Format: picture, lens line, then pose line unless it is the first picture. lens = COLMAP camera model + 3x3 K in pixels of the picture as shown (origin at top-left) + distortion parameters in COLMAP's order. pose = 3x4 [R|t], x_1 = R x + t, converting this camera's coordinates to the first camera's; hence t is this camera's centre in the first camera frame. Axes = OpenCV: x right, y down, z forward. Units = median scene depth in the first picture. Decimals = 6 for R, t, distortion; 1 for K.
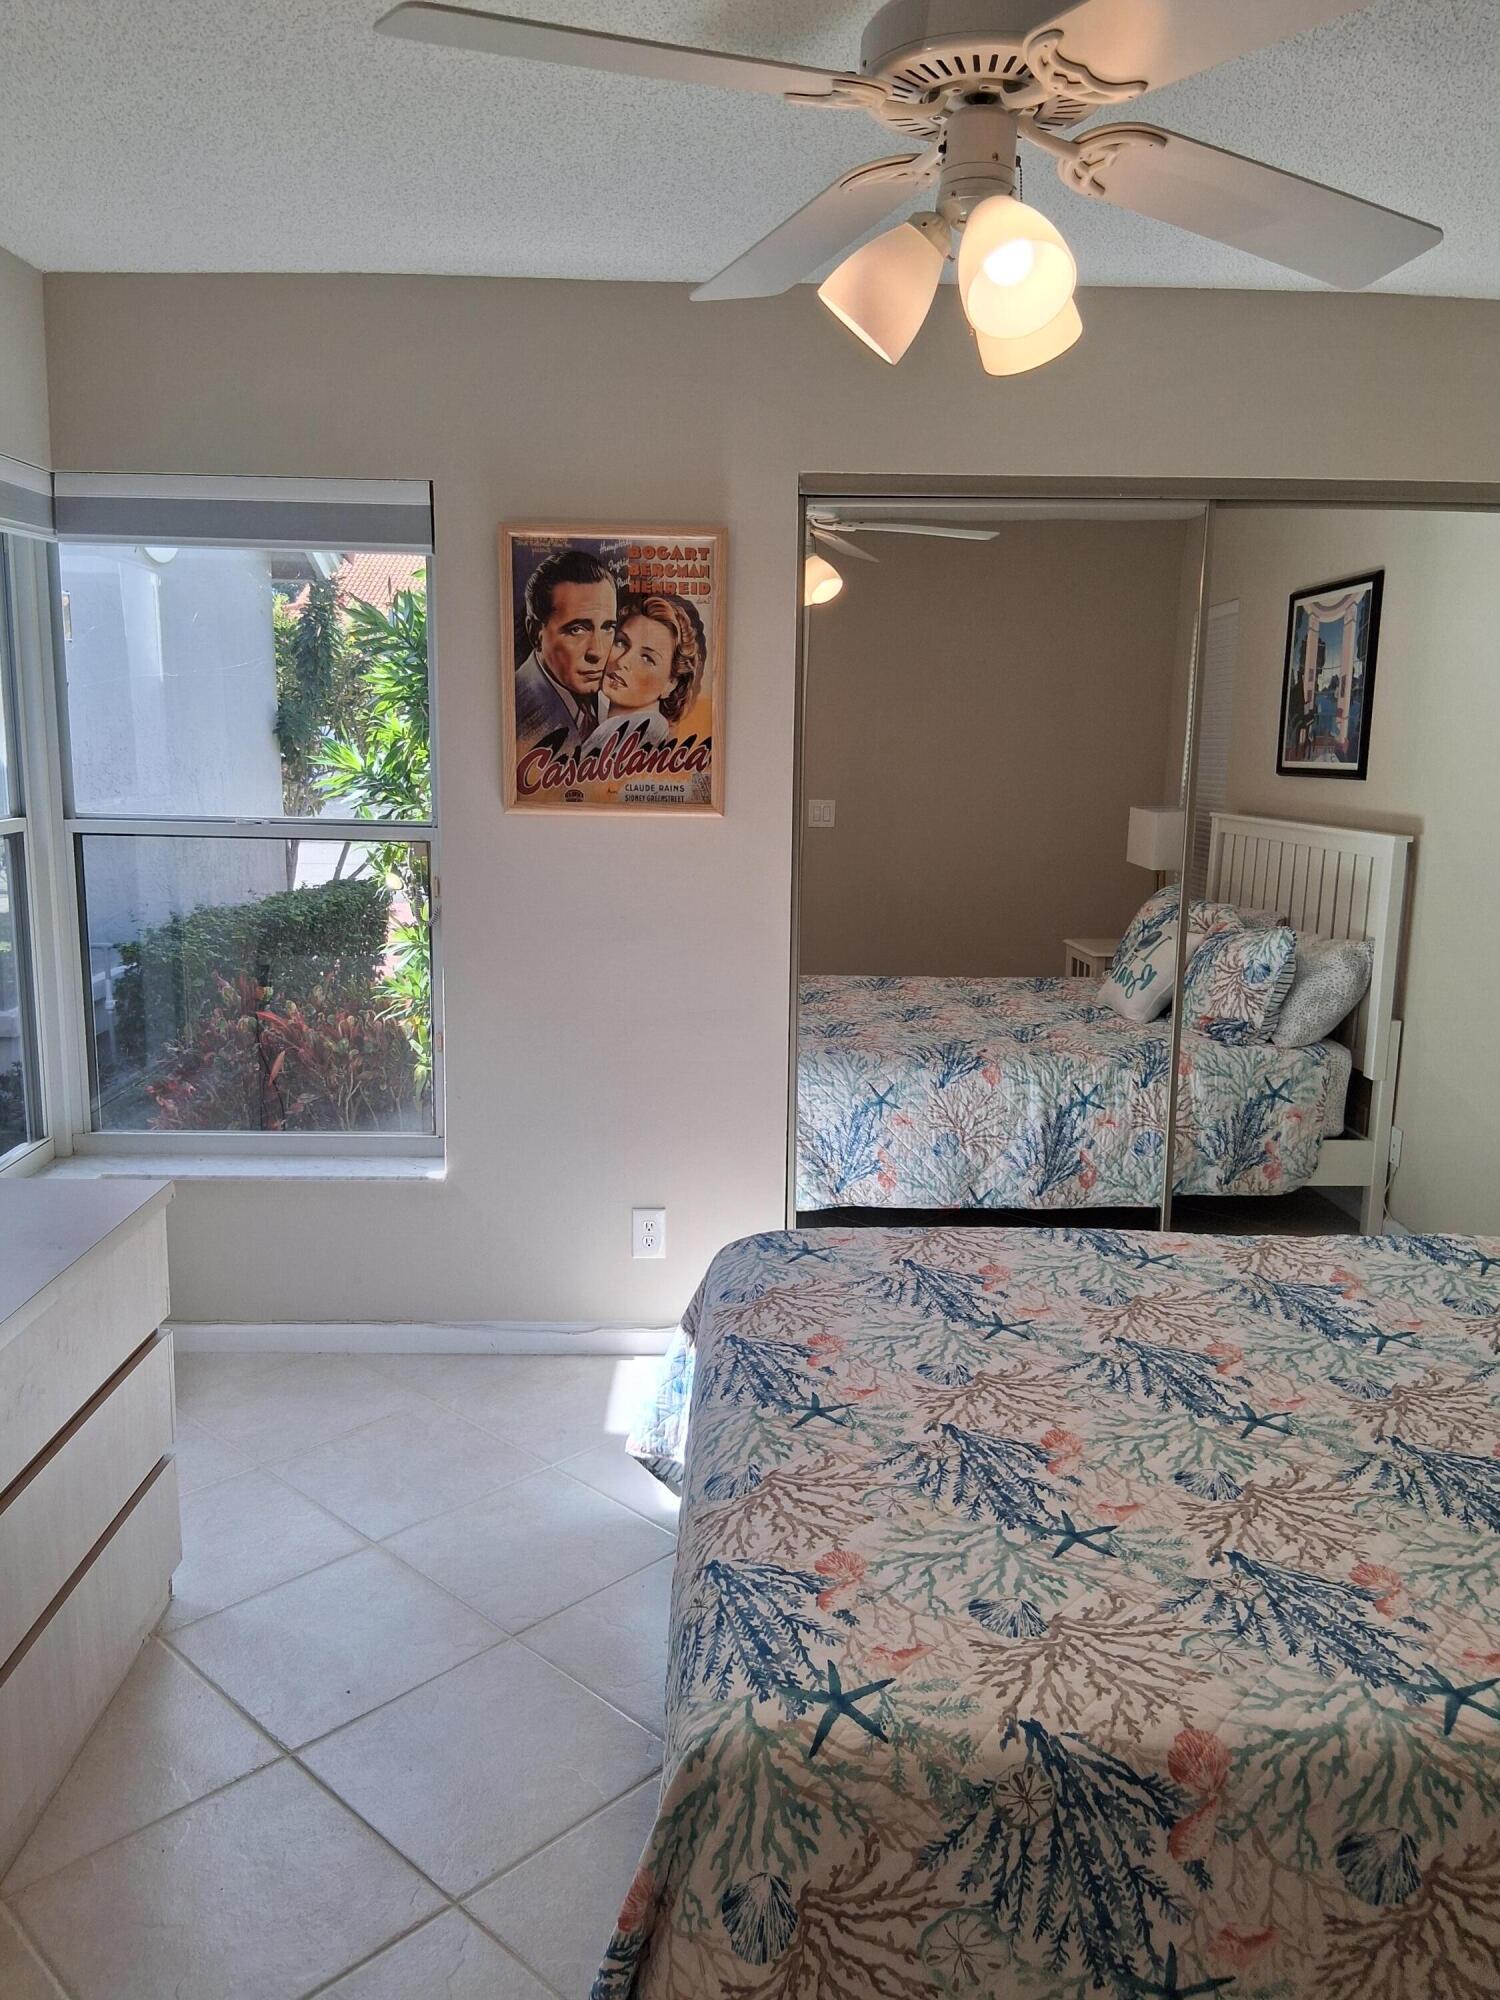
lens RADIAL K [[1495.6, 0, 758.5], [0, 1495.6, 999.4], [0, 0, 1]] dist [0.114968, -0.194351]
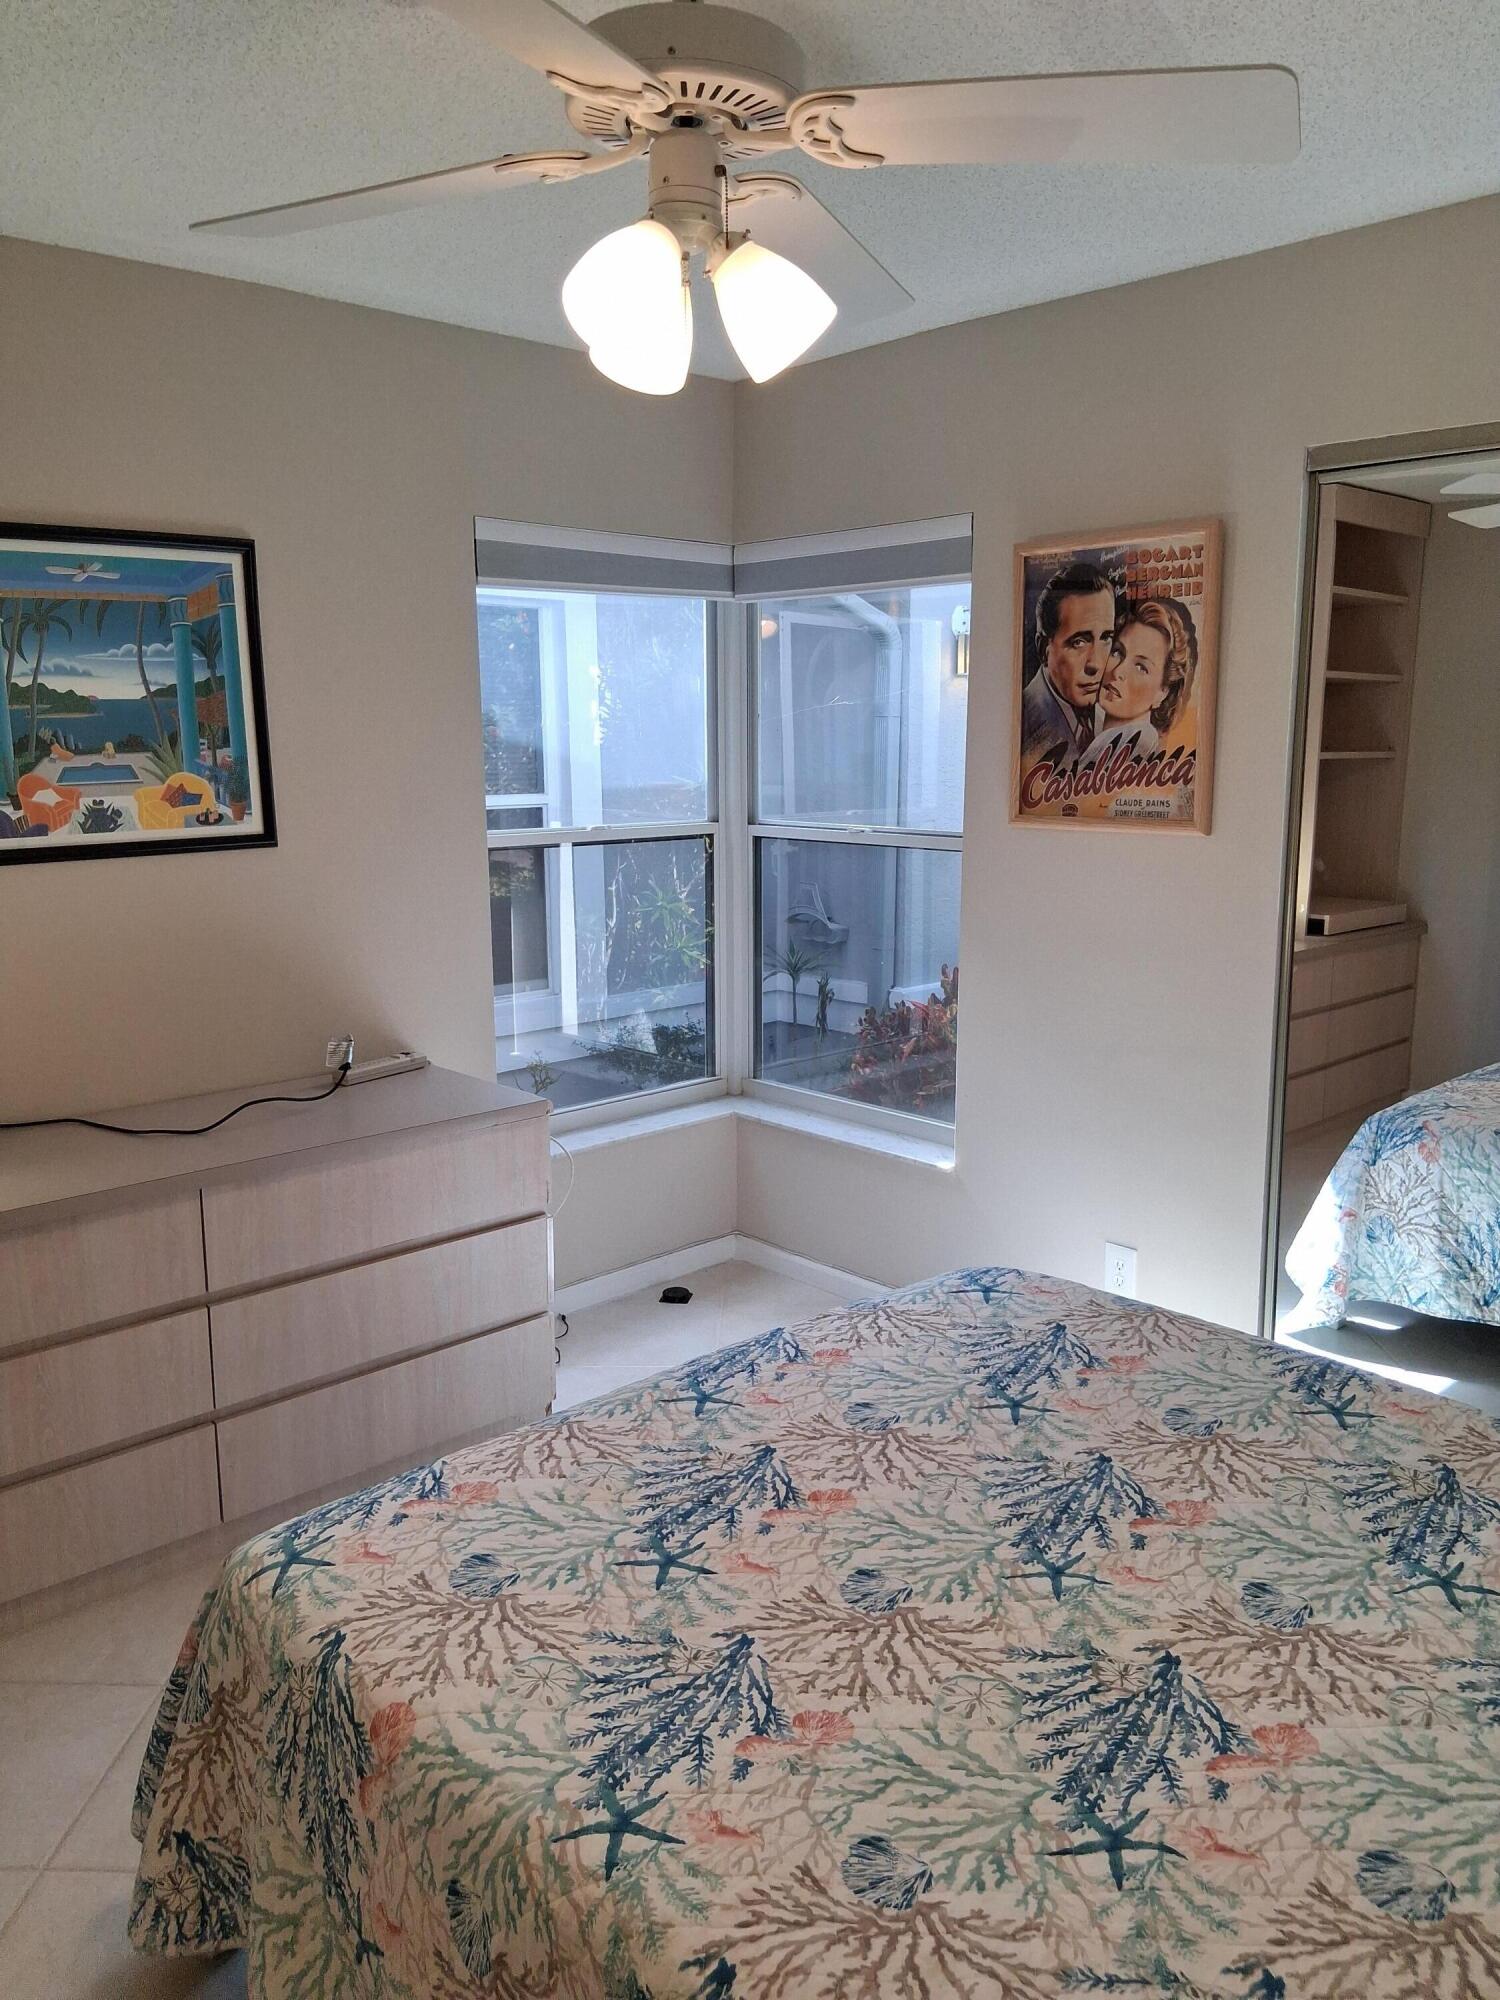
lens RADIAL K [[1495.6, 0, 758.5], [0, 1495.6, 999.4], [0, 0, 1]] dist [0.114968, -0.194351]
pose [[0.673574, 0.110320, -0.730840, 0.489224], [-0.119284, 0.992062, 0.039814, -0.027835], [0.729431, 0.060360, 0.681386, 0.187795]]
